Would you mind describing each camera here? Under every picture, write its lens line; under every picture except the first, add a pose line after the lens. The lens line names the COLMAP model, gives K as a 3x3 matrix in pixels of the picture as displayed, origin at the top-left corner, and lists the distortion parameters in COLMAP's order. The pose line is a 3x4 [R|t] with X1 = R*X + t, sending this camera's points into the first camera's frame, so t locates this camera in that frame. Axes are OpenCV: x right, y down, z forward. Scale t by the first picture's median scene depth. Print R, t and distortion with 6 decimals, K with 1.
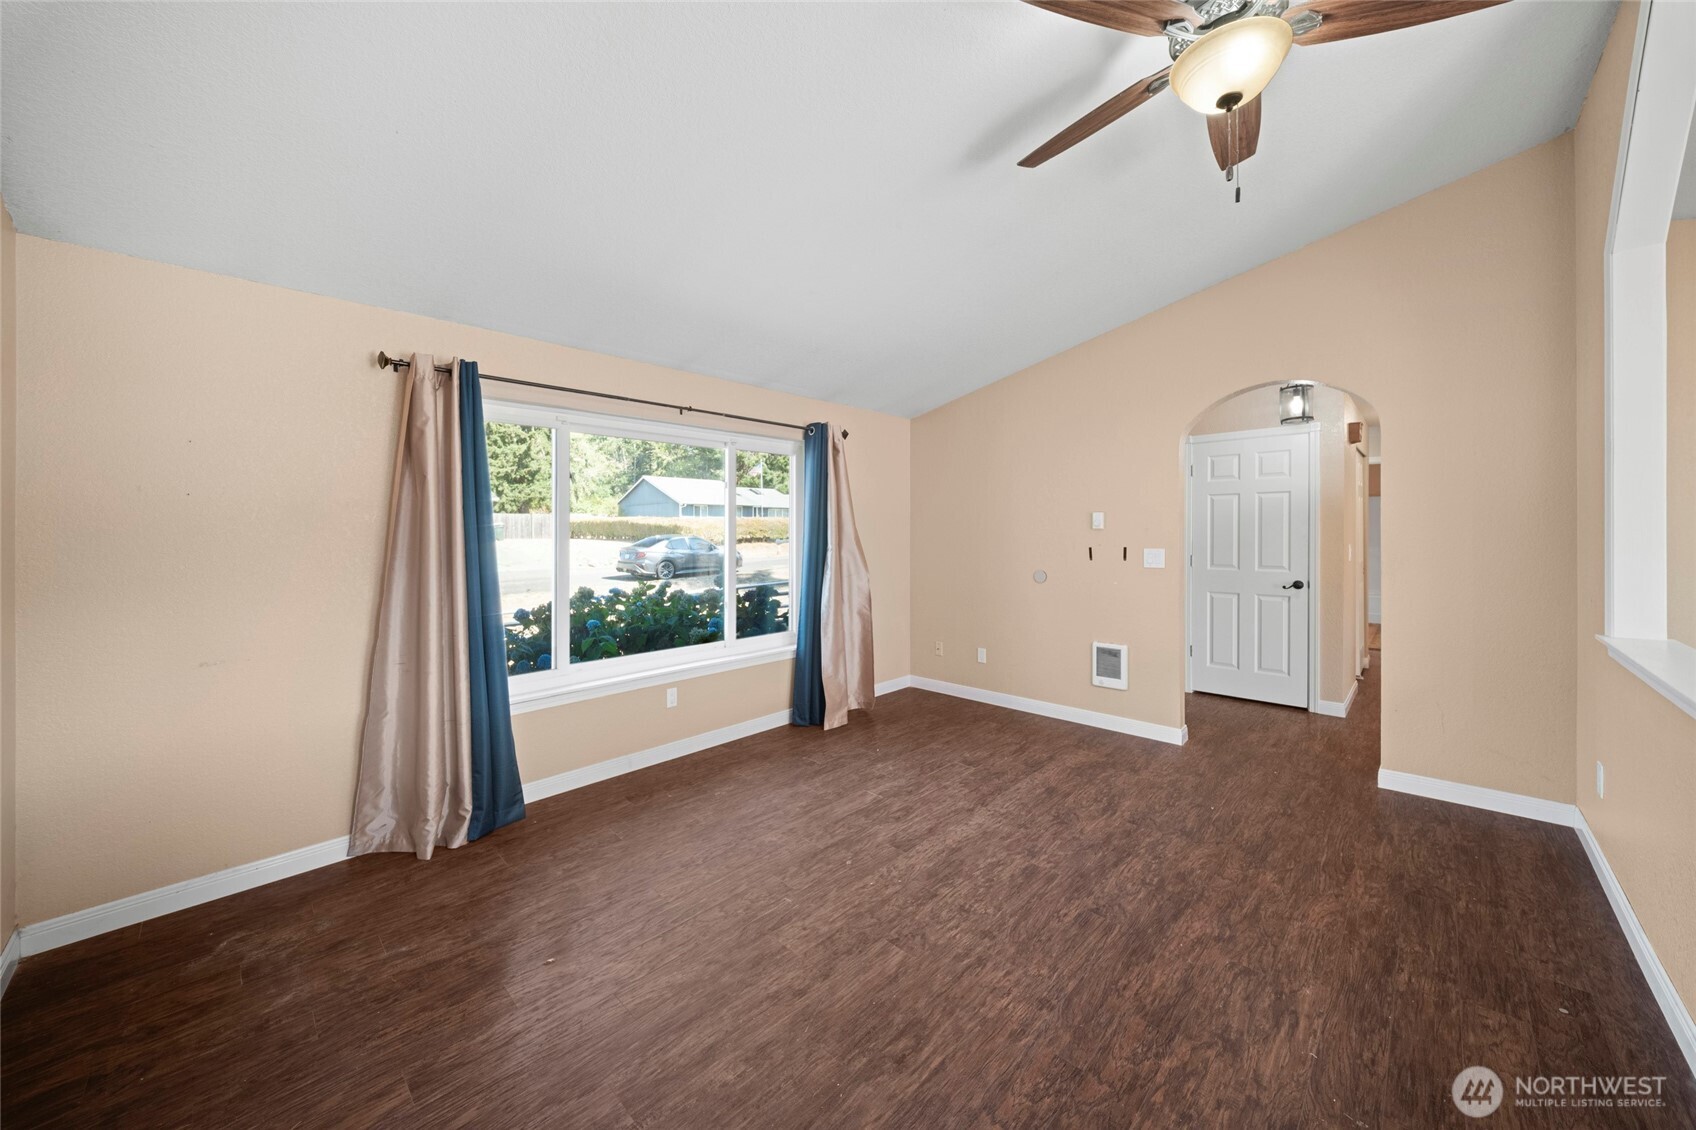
lens RADIAL K [[616.0, 0, 831.5], [0, 616.0, 551.4], [0, 0, 1]] dist [0.008109, -0.005903]
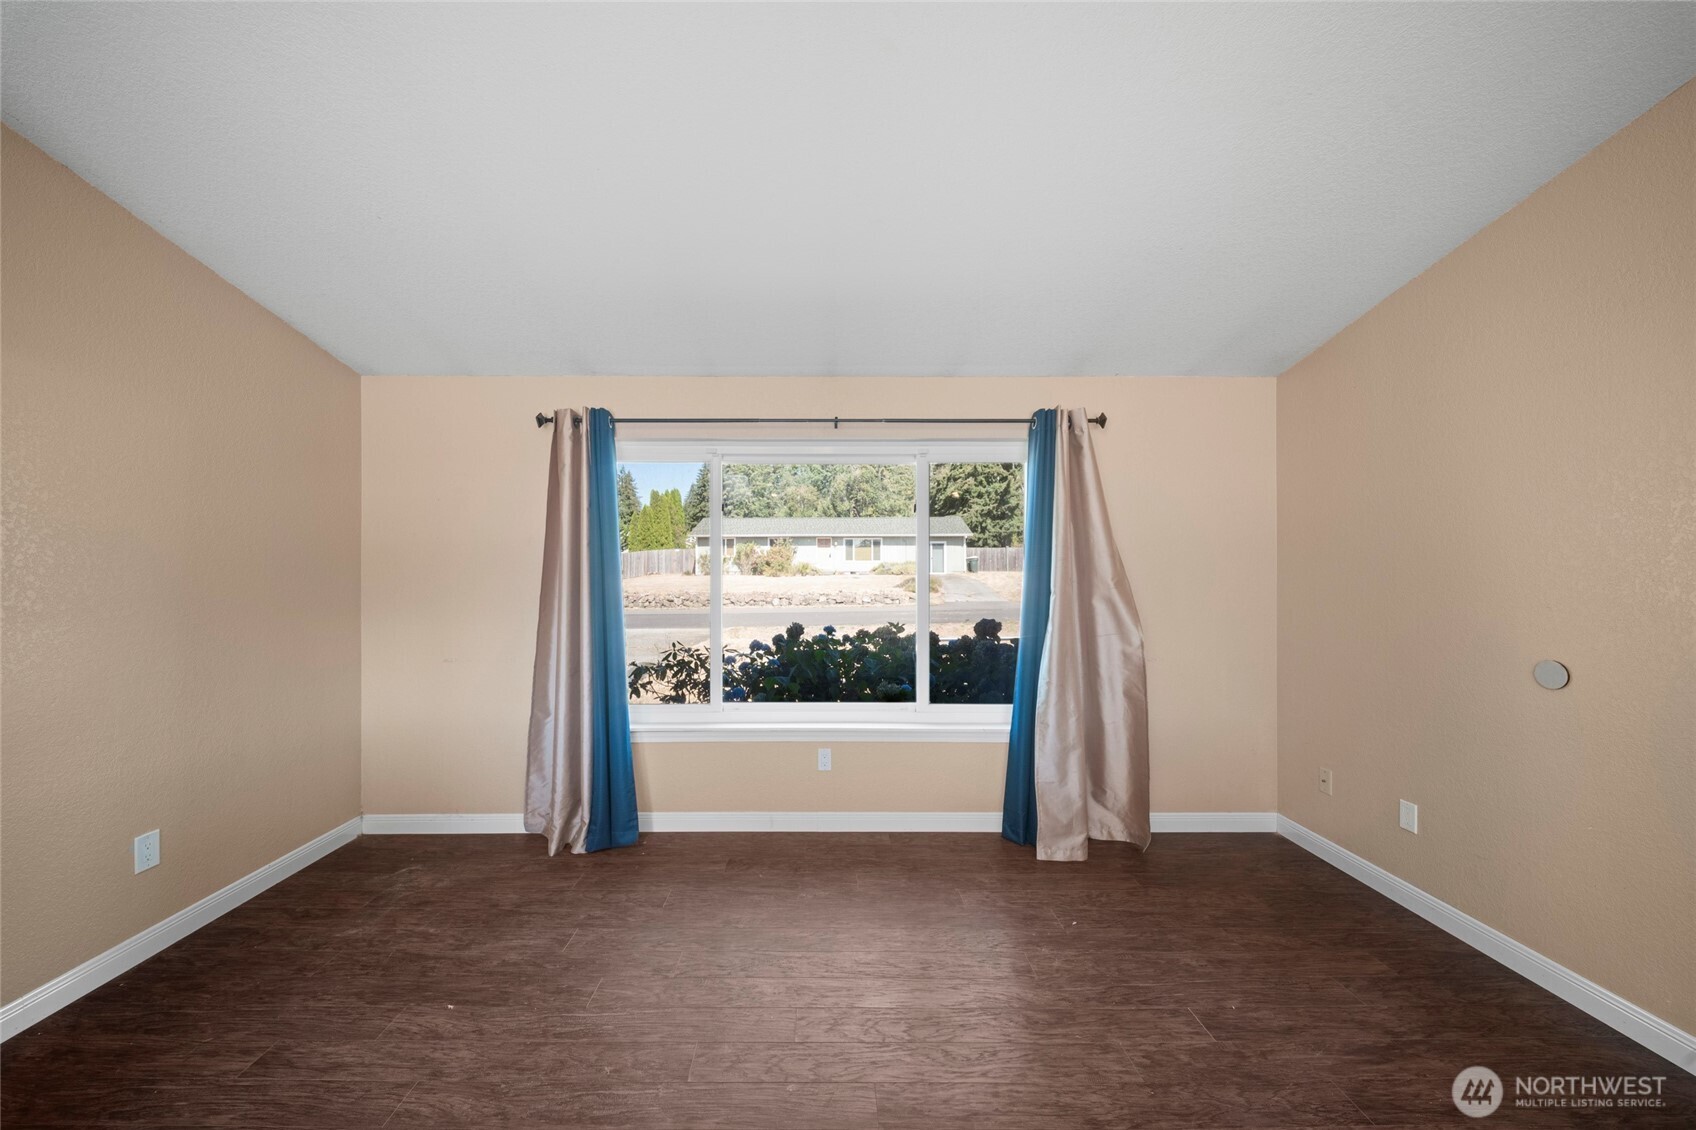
lens RADIAL K [[616.9, 0, 820.4], [0, 616.9, 565.5], [0, 0, 1]] dist [0.010153, -0.008306]
pose [[0.698987, 0.005454, -0.715113, 0.320029], [-0.027868, 0.999419, -0.019618, -0.013497], [0.714591, 0.033641, 0.698733, 0.356956]]
